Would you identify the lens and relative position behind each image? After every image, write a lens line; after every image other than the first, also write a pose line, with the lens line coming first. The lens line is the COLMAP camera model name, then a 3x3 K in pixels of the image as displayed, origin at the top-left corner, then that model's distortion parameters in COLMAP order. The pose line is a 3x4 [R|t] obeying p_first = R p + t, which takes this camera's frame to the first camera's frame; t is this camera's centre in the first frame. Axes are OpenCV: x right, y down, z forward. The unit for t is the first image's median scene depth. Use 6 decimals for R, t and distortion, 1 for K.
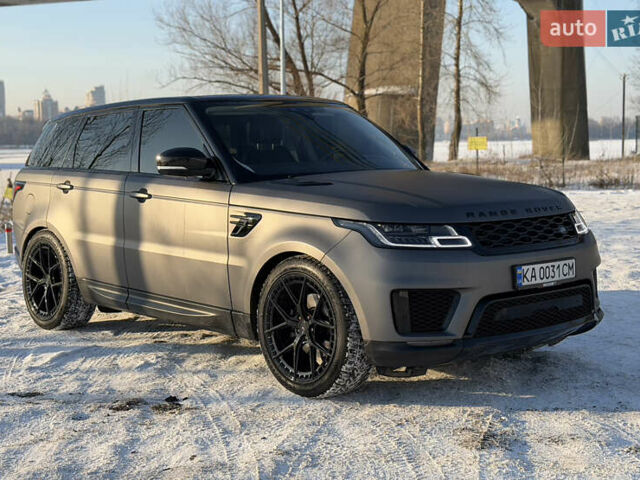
lens RADIAL K [[1001.3, 0, 302.5], [0, 1001.3, 219.2], [0, 0, 1]] dist [0.192220, -0.283168]
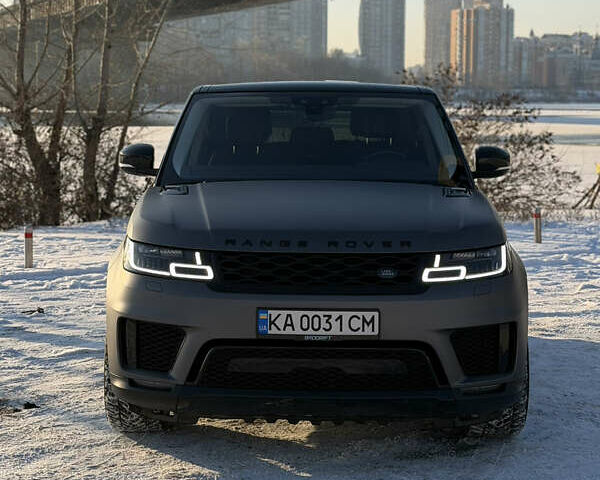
lens RADIAL K [[1375.1, 0, 273.7], [0, 1375.1, 177.9], [0, 0, 1]] dist [0.161825, 0.254137]
pose [[0.741995, 0.058294, -0.667866, 0.899978], [-0.067813, 0.997629, 0.011736, -0.069415], [0.666967, 0.036582, 0.744189, 0.153953]]
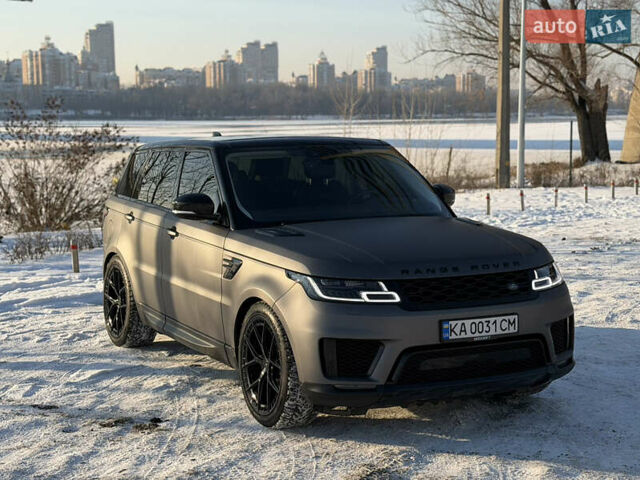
lens RADIAL K [[1174.0, 0, 323.3], [0, 1174.0, 267.3], [0, 0, 1]] dist [0.161599, -0.116659]
pose [[0.969622, 0.039035, -0.241472, 0.363705], [-0.025628, 0.997963, 0.058418, -0.076428], [0.243260, -0.050455, 0.968648, -0.238687]]
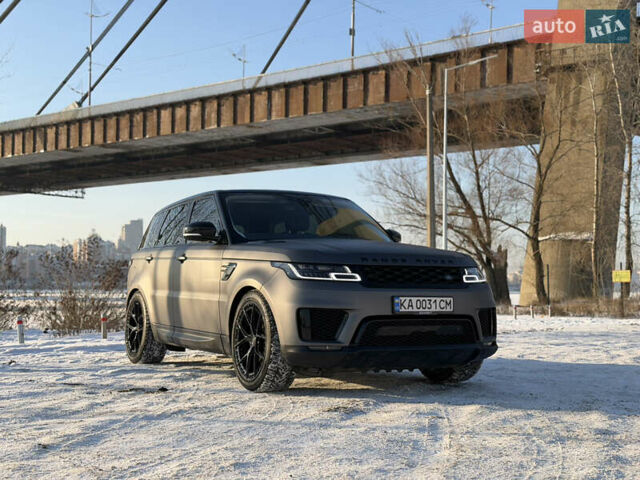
lens RADIAL K [[880.0, 0, 320.0], [0, 880.0, 240.0], [0, 0, 1]] dist [0.176679, -0.265510]
pose [[0.975602, 0.007532, -0.219417, 0.350243], [-0.036003, 0.991371, -0.126048, 0.116619], [0.216574, 0.130872, 0.967454, -0.184280]]
